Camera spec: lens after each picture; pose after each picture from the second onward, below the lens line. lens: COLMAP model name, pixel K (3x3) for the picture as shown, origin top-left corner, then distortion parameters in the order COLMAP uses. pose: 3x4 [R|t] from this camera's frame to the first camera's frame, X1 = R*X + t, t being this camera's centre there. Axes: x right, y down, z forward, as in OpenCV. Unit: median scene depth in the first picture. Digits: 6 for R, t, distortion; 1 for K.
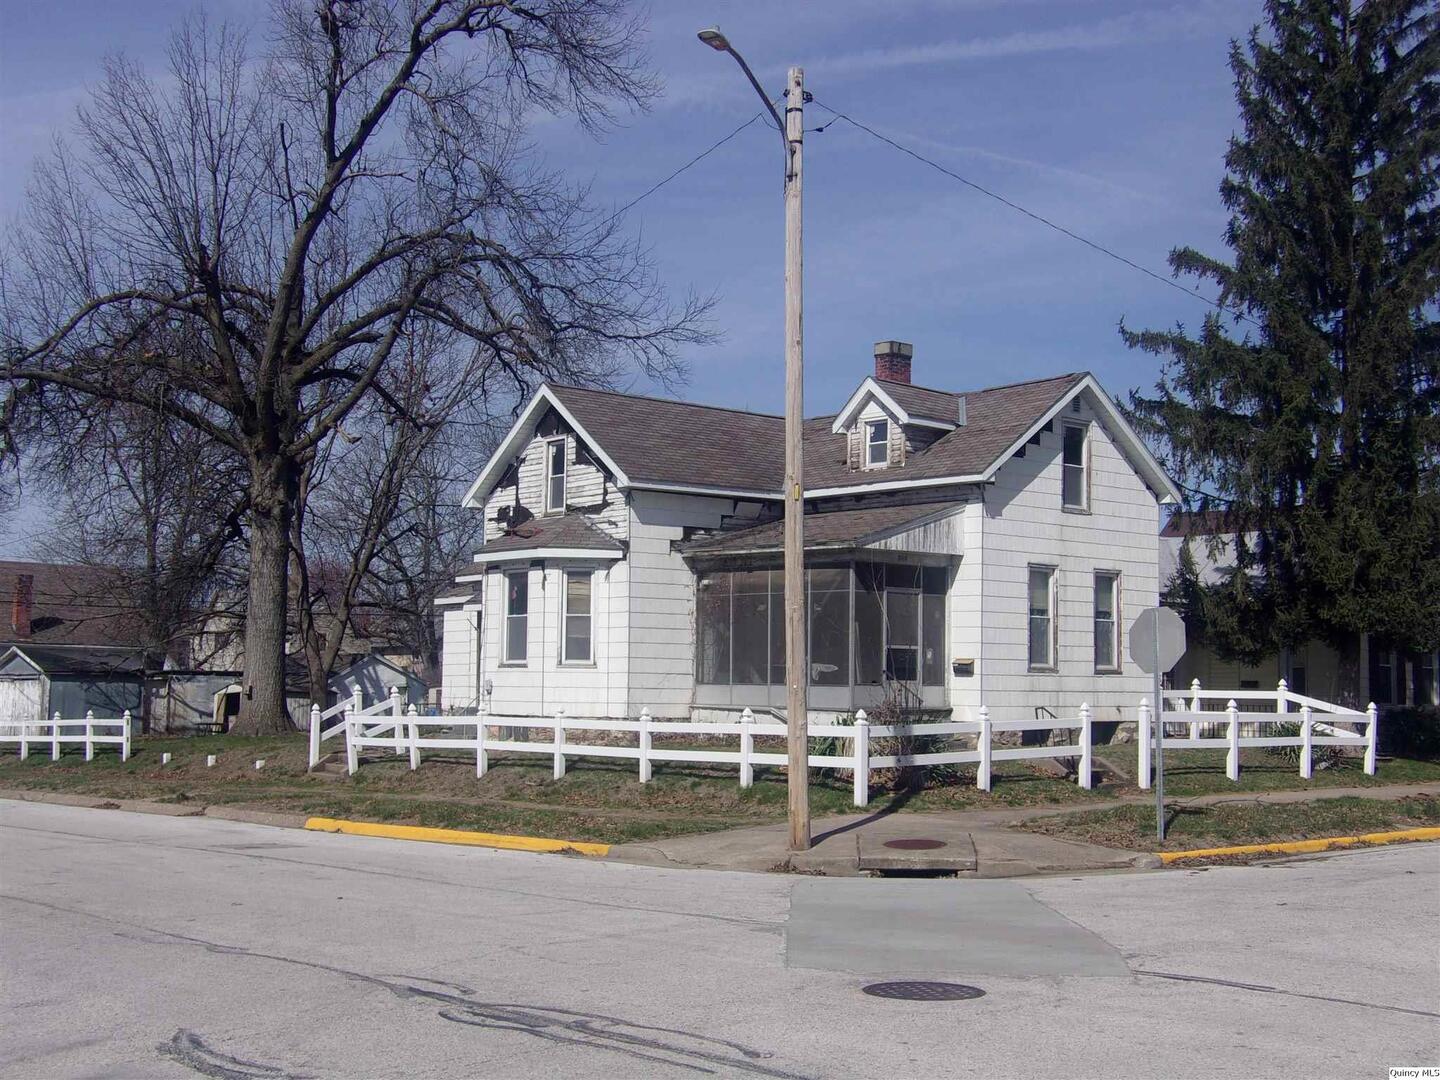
lens RADIAL K [[1782.6, 0, 720.8], [0, 1782.6, 533.9], [0, 0, 1]] dist [0.004489, 0.000000]
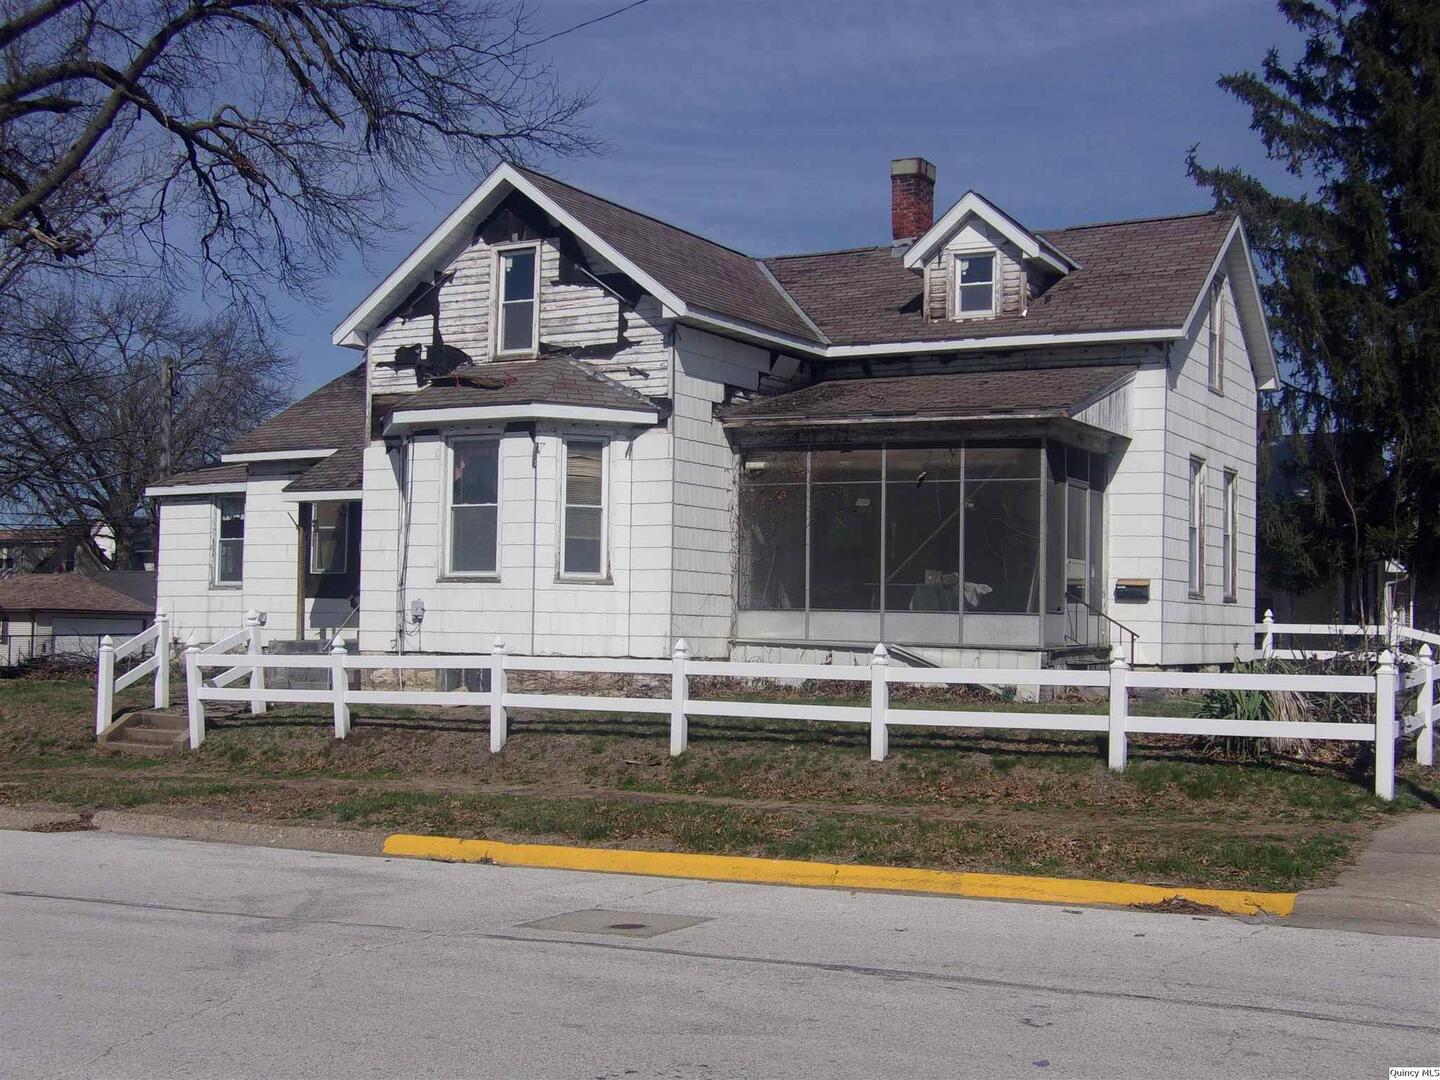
lens RADIAL K [[1782.6, 0, 721.2], [0, 1782.6, 553.2], [0, 0, 1]] dist [0.004489, 0.000000]
pose [[0.934709, 0.021145, 0.354786, -0.269814], [-0.038193, 0.998424, 0.041117, 0.033594], [-0.353357, -0.051982, 0.934043, 0.350389]]
